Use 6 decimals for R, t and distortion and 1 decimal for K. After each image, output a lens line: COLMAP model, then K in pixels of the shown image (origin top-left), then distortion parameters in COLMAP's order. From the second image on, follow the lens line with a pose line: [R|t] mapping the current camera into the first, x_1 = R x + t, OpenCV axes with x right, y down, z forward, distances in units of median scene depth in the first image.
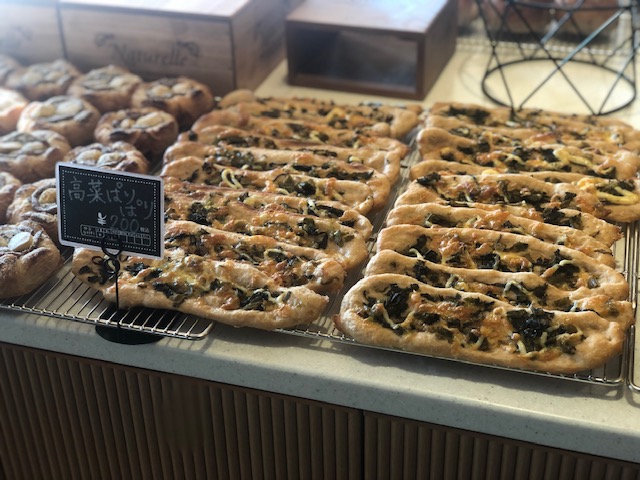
lens RADIAL K [[968.9, 0, 320.0], [0, 968.9, 240.0], [0, 0, 1]] dist [-0.004803, -0.054341]
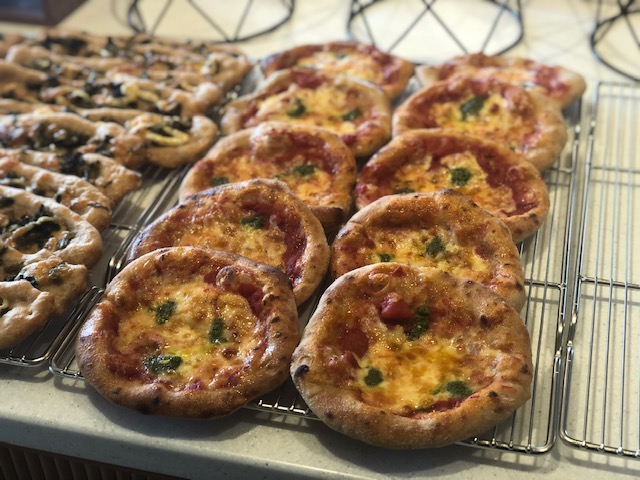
lens RADIAL K [[968.9, 0, 320.0], [0, 968.9, 240.0], [0, 0, 1]] dist [-0.004803, -0.054341]
pose [[0.997625, -0.029498, 0.062239, 0.376174], [0.024125, 0.996056, 0.085383, -0.022775], [-0.064512, -0.083678, 0.994402, 0.094404]]
